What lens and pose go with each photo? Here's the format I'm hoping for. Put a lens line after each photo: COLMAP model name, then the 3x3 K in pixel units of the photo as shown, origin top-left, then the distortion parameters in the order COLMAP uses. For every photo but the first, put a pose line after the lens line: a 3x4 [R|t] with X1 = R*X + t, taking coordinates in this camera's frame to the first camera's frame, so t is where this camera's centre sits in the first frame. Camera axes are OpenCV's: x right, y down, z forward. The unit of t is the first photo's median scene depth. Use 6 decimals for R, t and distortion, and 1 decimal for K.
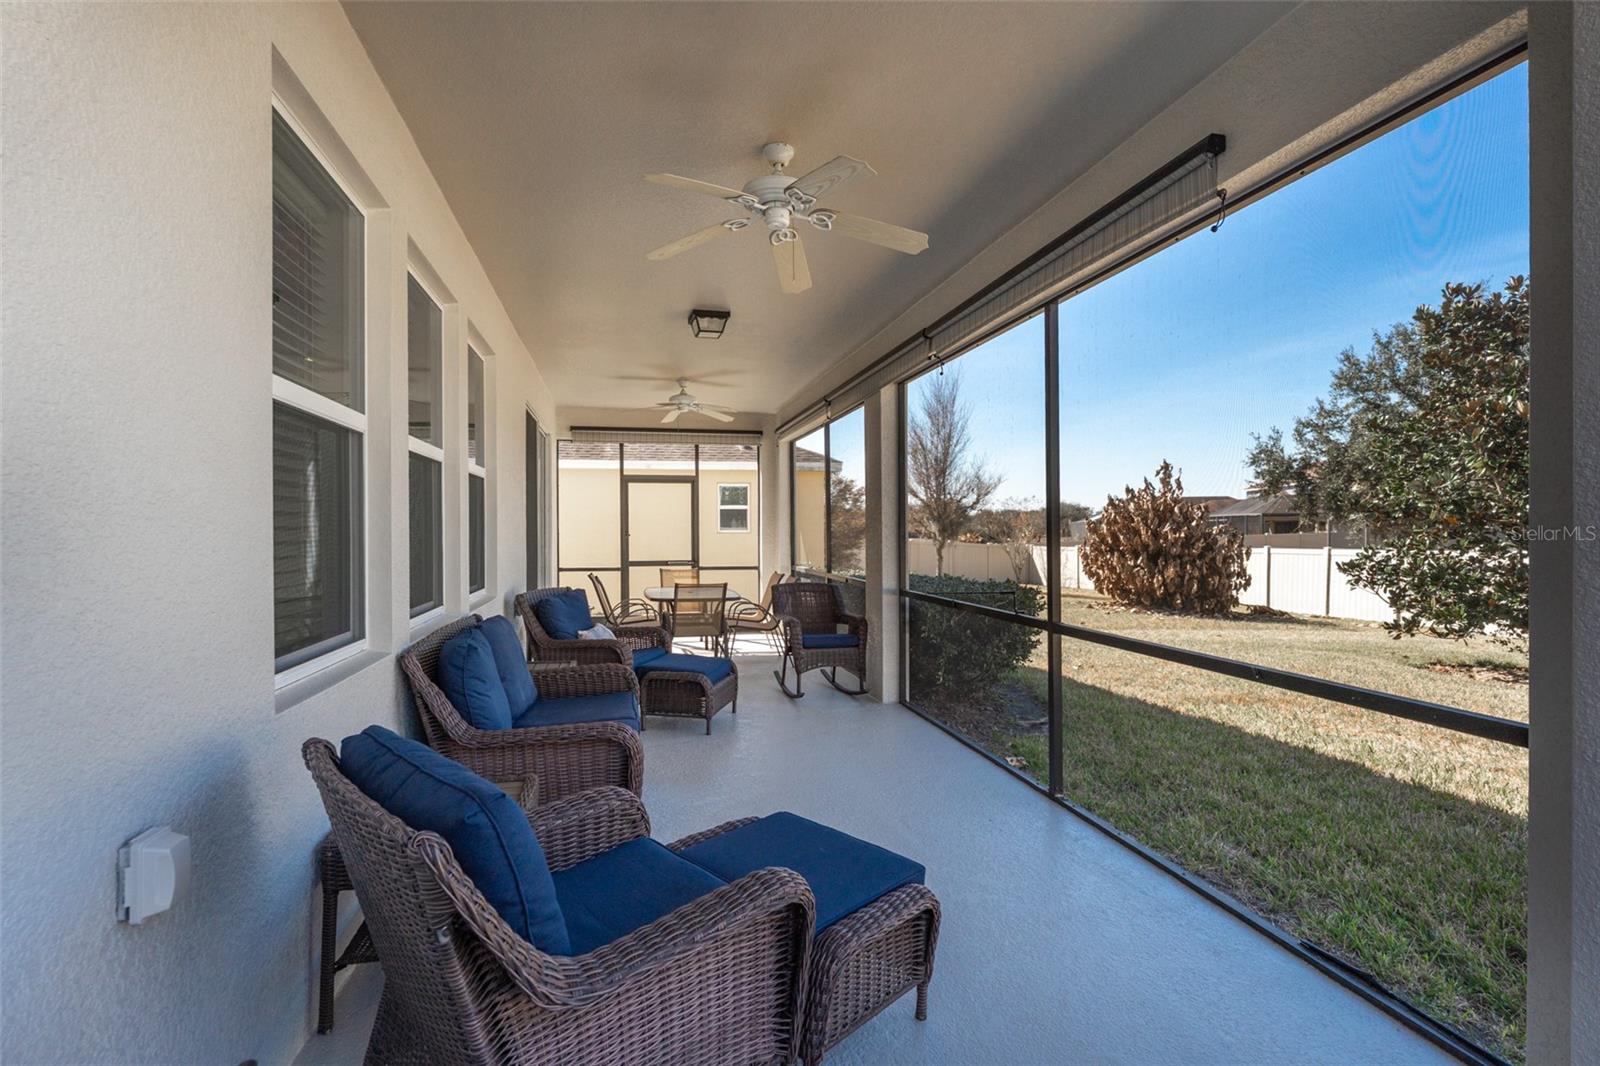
lens RADIAL K [[765.7, 0, 800.0], [0, 765.7, 533.0], [0, 0, 1]] dist [0.025250, 0.000119]
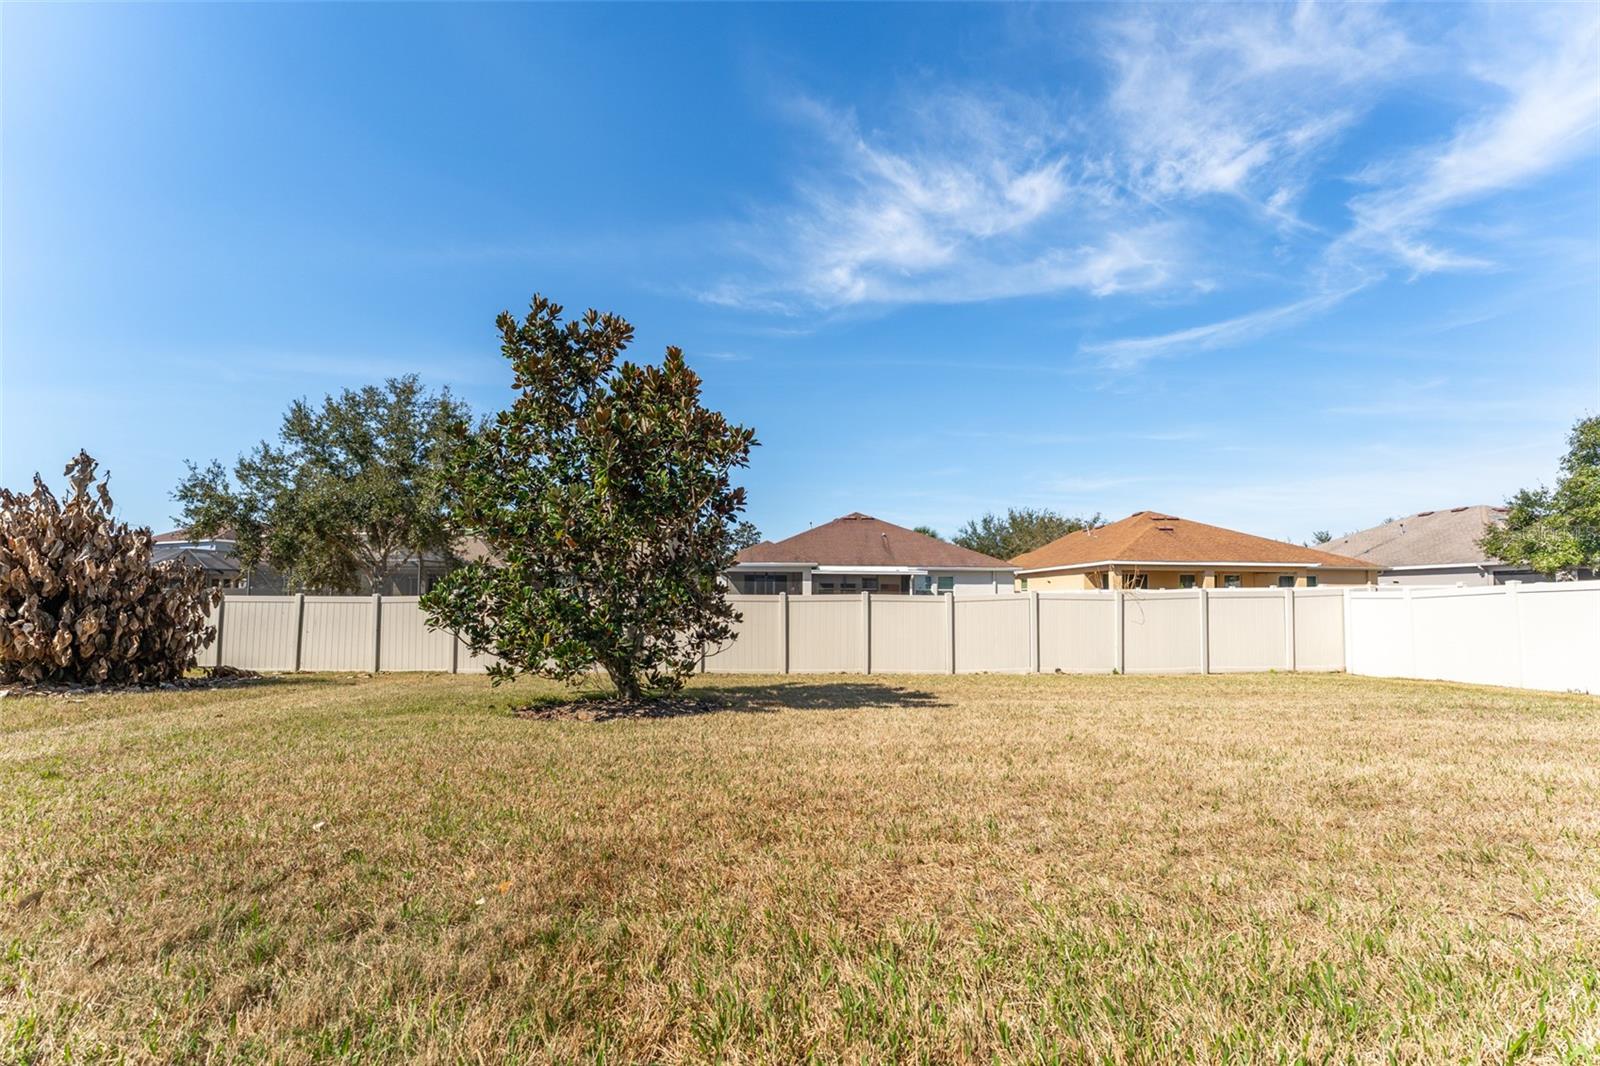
lens RADIAL K [[664.7, 0, 803.3], [0, 664.7, 573.0], [0, 0, 1]] dist [-0.002907, -0.000308]
pose [[0.242117, 0.043104, 0.969289, 0.090008], [-0.010885, 0.999070, -0.041710, 0.023098], [-0.970186, -0.000452, 0.242361, 0.287339]]
